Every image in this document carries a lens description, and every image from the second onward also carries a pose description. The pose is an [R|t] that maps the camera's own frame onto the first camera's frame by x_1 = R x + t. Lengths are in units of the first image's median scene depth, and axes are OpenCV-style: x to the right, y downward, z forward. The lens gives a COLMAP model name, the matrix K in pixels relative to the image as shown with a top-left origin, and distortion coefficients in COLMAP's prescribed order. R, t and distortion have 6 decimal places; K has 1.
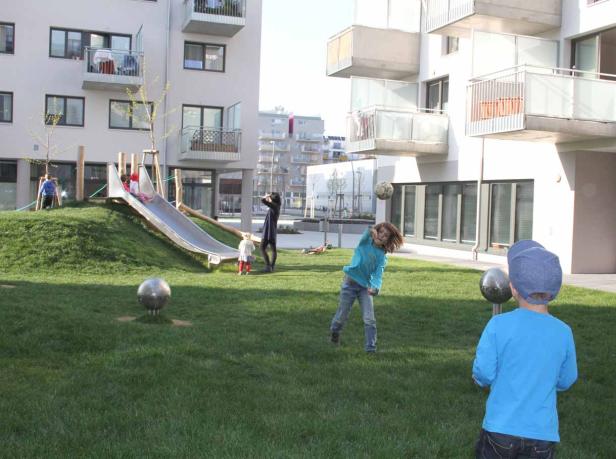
lens RADIAL K [[754.0, 0, 308.0], [0, 754.0, 229.5], [0, 0, 1]] dist [-0.074093, 0.043805]
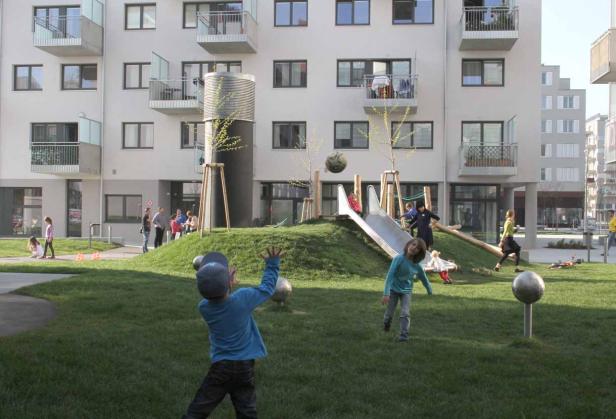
lens RADIAL K [[829.7, 0, 299.8], [0, 829.7, 207.3], [0, 0, 1]] dist [-0.073270, 0.072523]
pose [[0.880074, -0.023405, -0.474259, 0.191107], [-0.000069, 0.998778, -0.049418, 0.005357], [0.474836, 0.043524, 0.878997, -0.092661]]
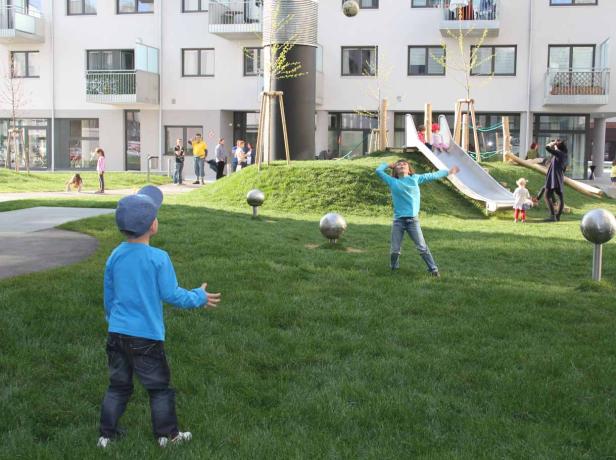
lens RADIAL K [[880.0, 0, 308.0], [0, 880.0, 230.0], [0, 0, 1]] dist [-0.065681, 0.129328]
pose [[0.838643, 0.032658, -0.543702, 0.201794], [-0.004688, 0.998597, 0.052750, 0.006285], [0.544662, -0.041689, 0.837619, -0.081194]]
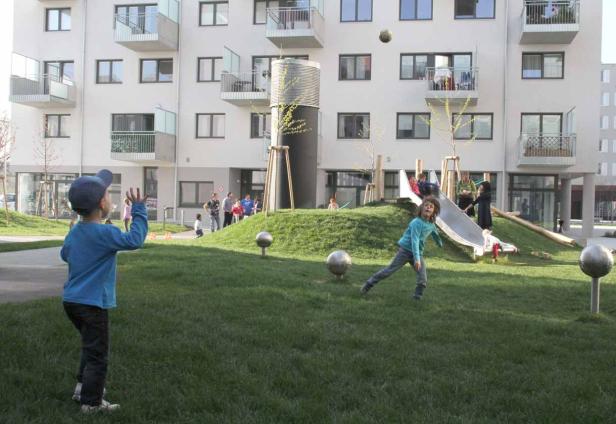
lens RADIAL K [[768.5, 0, 308.0], [0, 768.5, 212.0], [0, 0, 1]] dist [-0.071851, 0.096268]
pose [[0.843419, -0.007030, -0.537210, 0.174477], [-0.015795, 0.999158, -0.037873, 0.018309], [0.537024, 0.040428, 0.842598, -0.056925]]
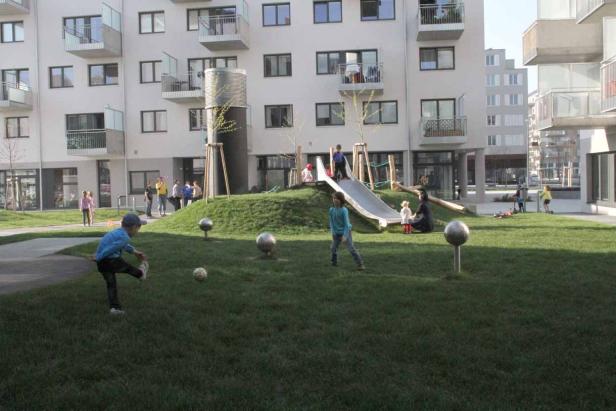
lens RADIAL K [[705.4, 0, 295.0], [0, 705.4, 205.0], [0, 0, 1]] dist [-0.113761, 0.166749]
pose [[0.877231, -0.035980, -0.478719, 0.222028], [0.037217, 0.999283, -0.006907, 0.006178], [0.478624, -0.011758, 0.877941, -0.120630]]
